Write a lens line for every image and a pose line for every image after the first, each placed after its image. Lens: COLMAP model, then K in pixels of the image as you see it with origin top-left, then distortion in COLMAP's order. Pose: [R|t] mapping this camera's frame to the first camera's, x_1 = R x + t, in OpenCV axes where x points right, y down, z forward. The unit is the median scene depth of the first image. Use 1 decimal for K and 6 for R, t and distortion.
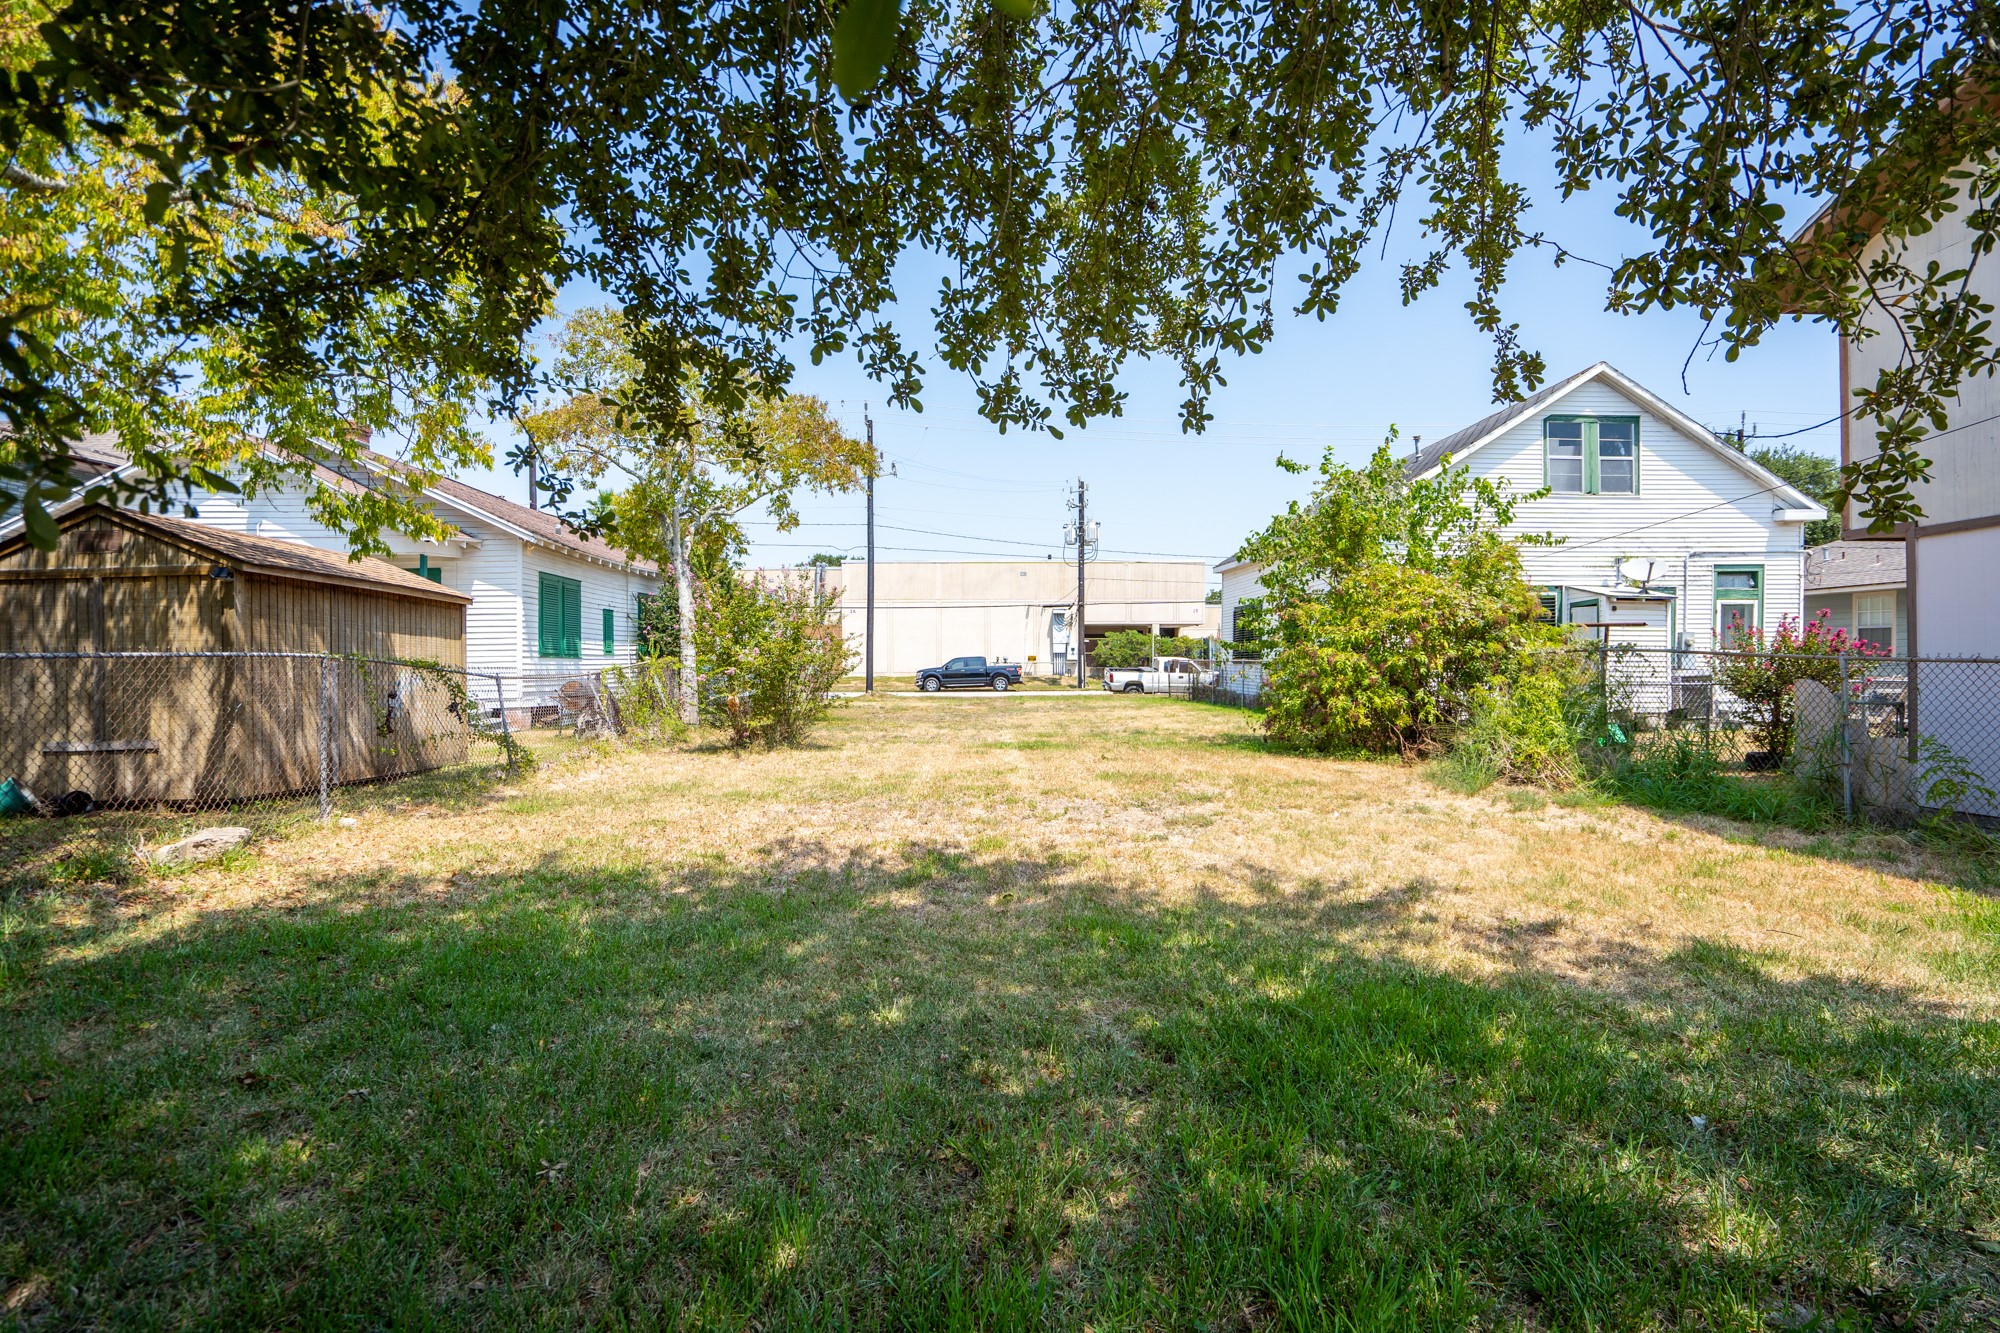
lens RADIAL K [[931.9, 0, 1002.9], [0, 931.9, 670.5], [0, 0, 1]] dist [-0.062523, 0.031868]
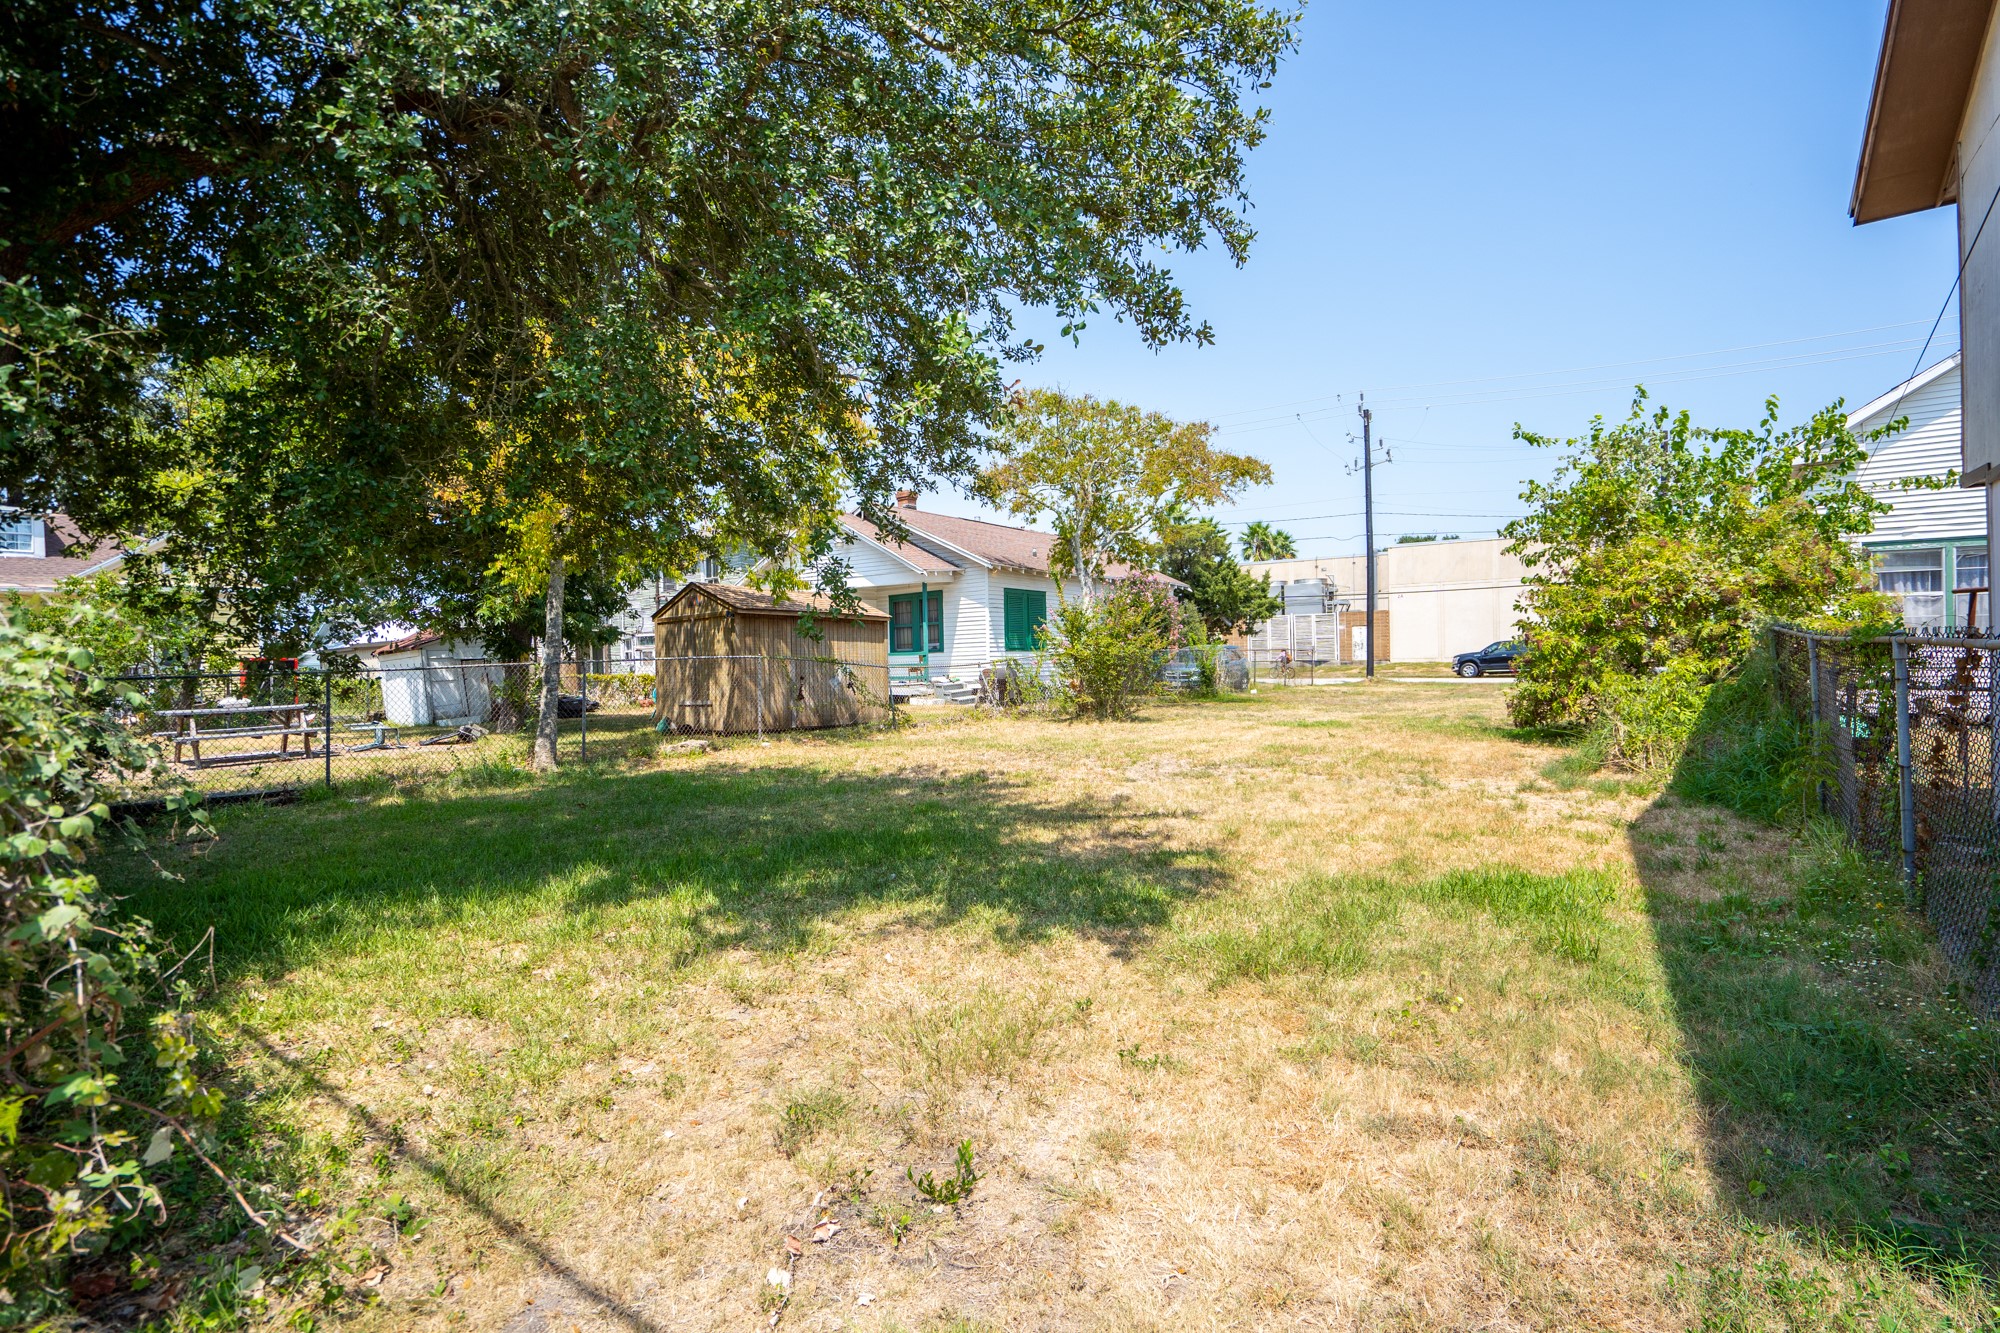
lens RADIAL K [[931.9, 0, 1002.9], [0, 931.9, 670.5], [0, 0, 1]] dist [-0.062523, 0.031868]
pose [[0.779089, -0.003719, -0.626902, 0.484830], [0.012927, 0.999865, 0.010135, -0.000013], [0.626780, -0.016000, 0.779032, -0.105600]]
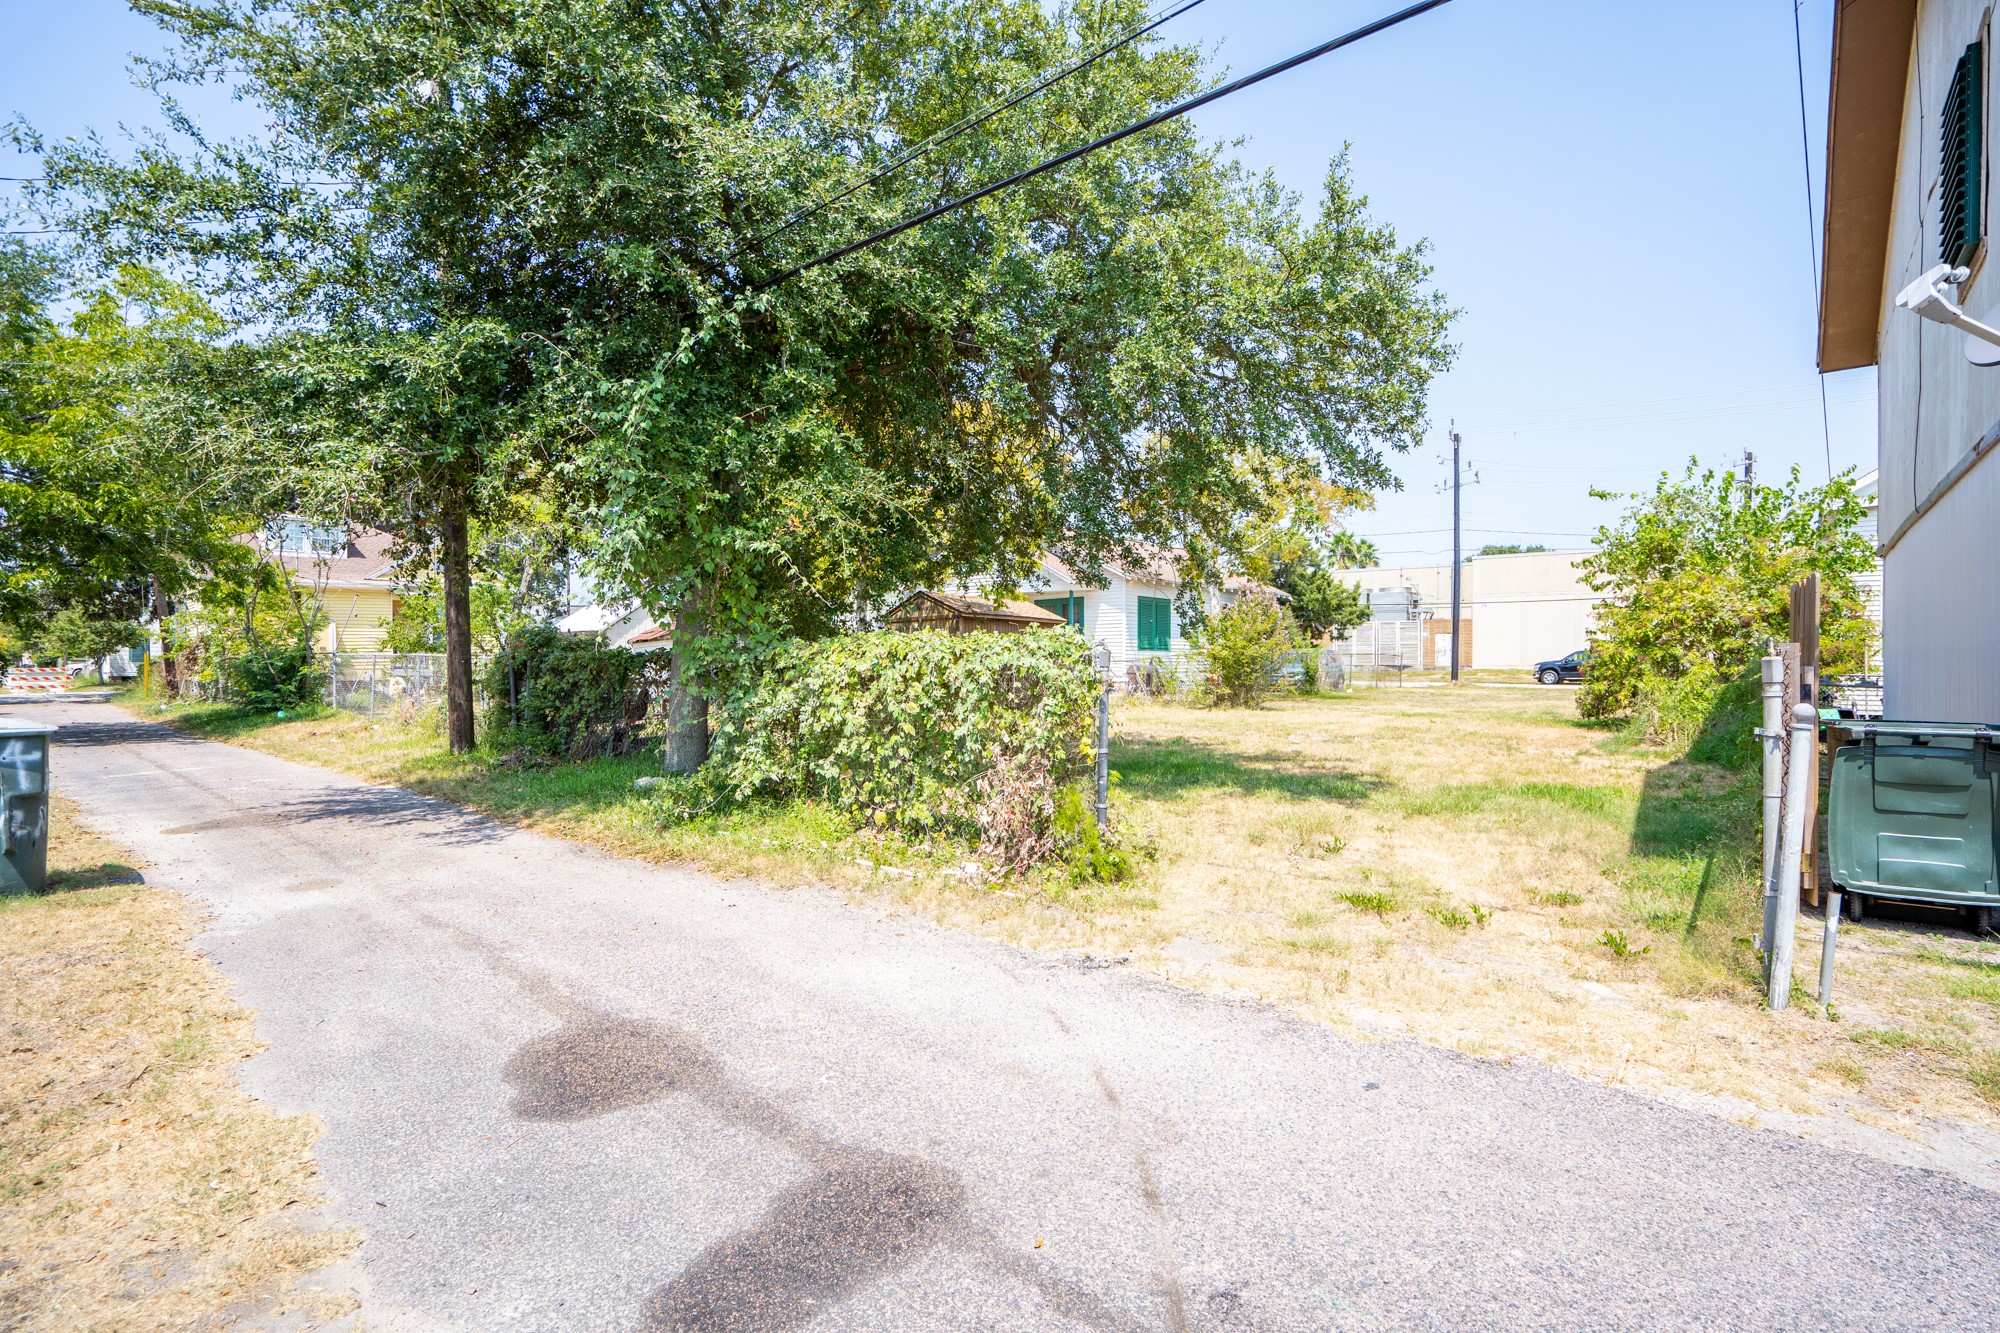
lens RADIAL K [[942.1, 0, 1033.7], [0, 942.1, 665.3], [0, 0, 1]] dist [0.000072, 0.000587]
pose [[0.757245, 0.010726, -0.653043, 0.571836], [-0.009114, 0.999941, 0.005855, 0.004736], [0.653068, 0.001518, 0.757298, -0.472491]]
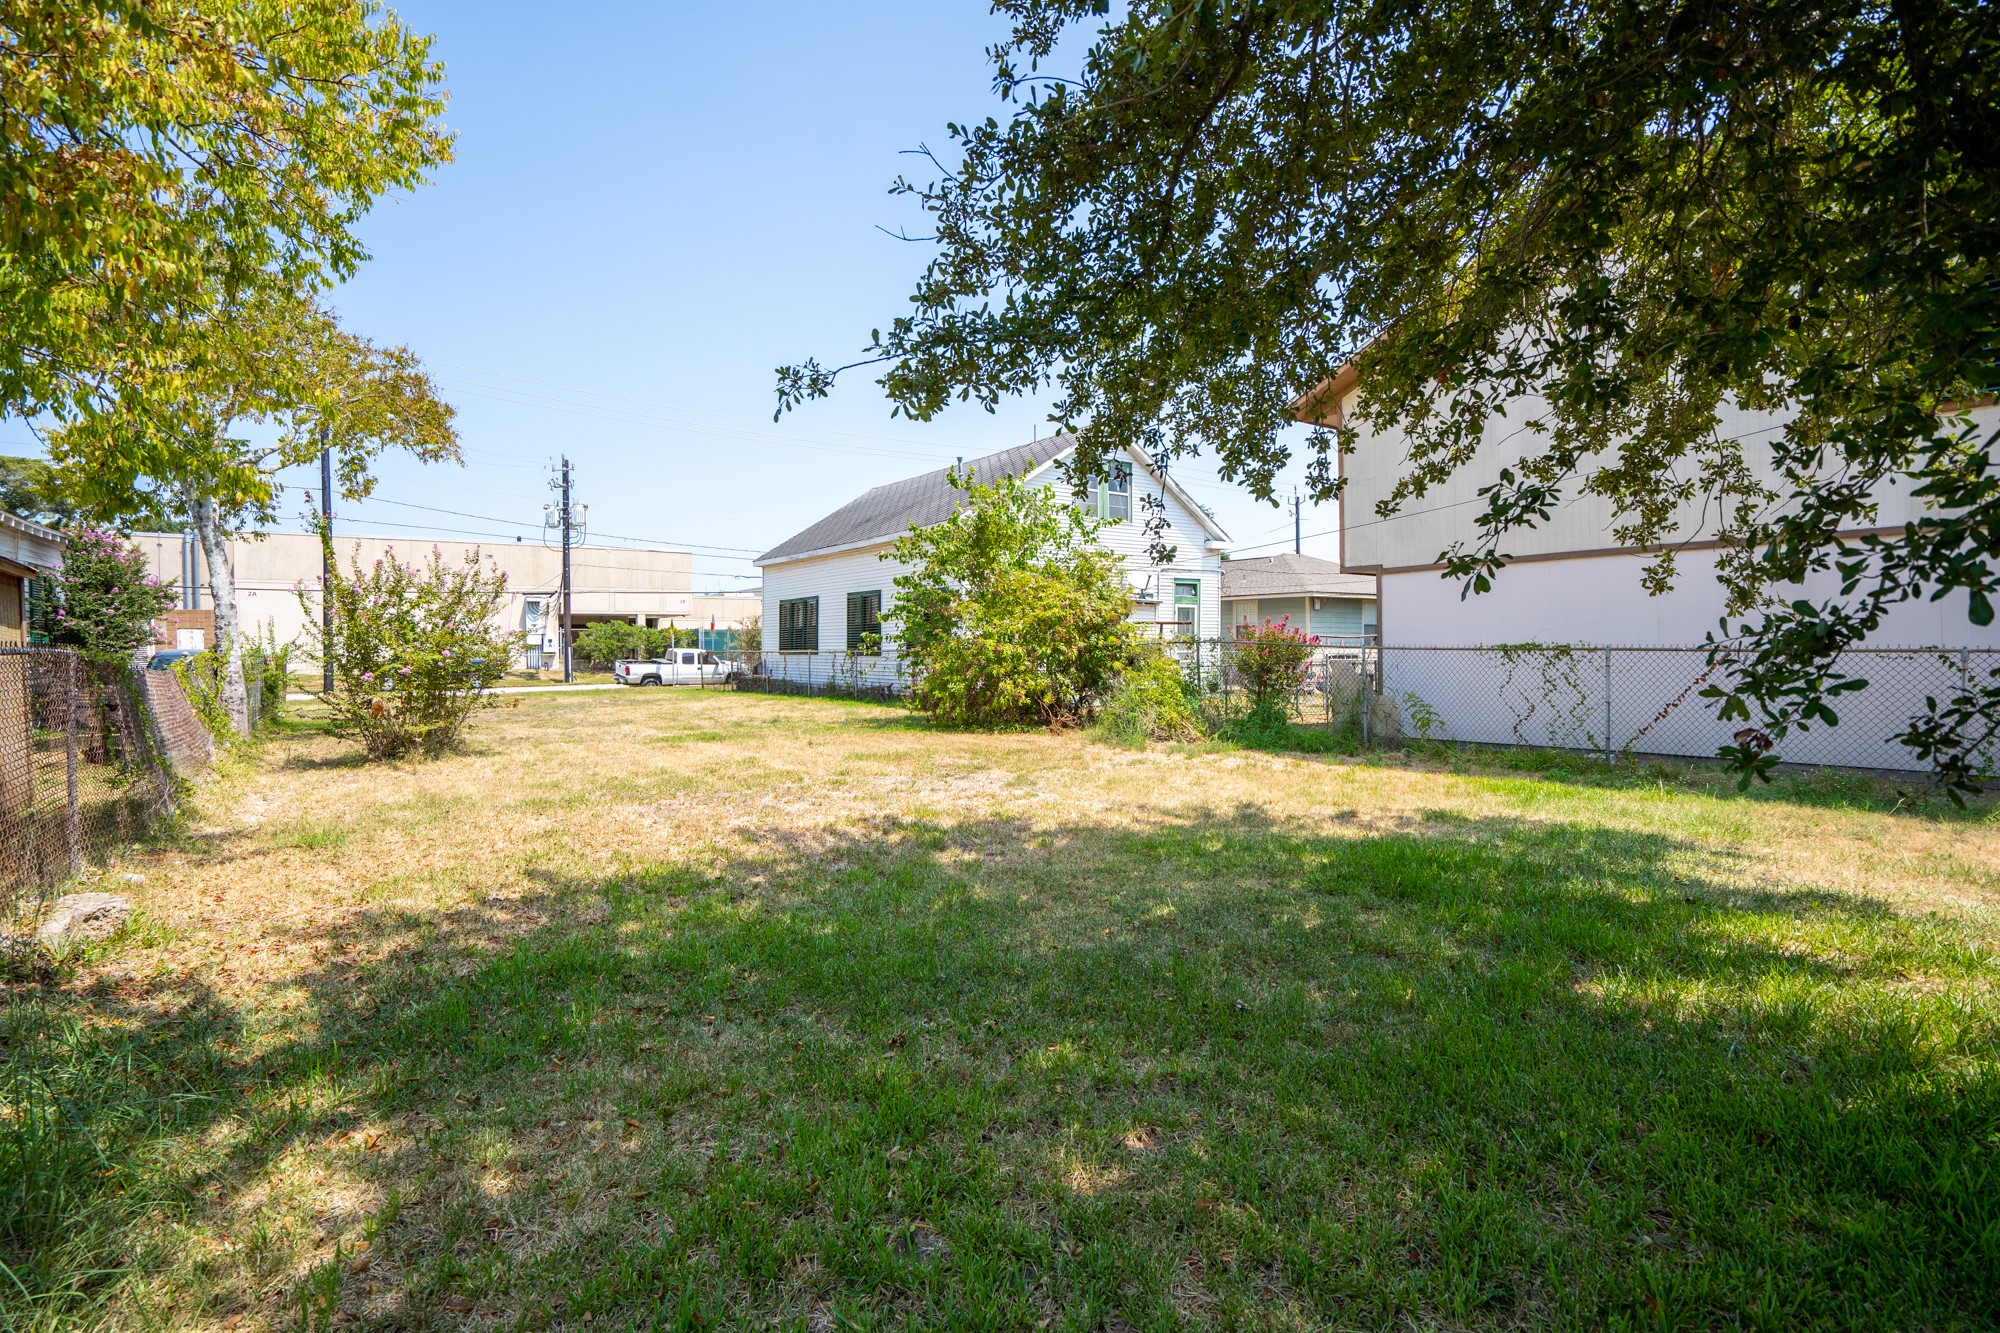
lens RADIAL K [[931.9, 0, 1002.9], [0, 931.9, 670.5], [0, 0, 1]] dist [-0.062523, 0.031868]
pose [[0.824079, -0.018155, 0.566183, -0.301976], [0.012559, 0.999826, 0.013782, -0.001533], [-0.566335, -0.004247, 0.824164, 0.000867]]
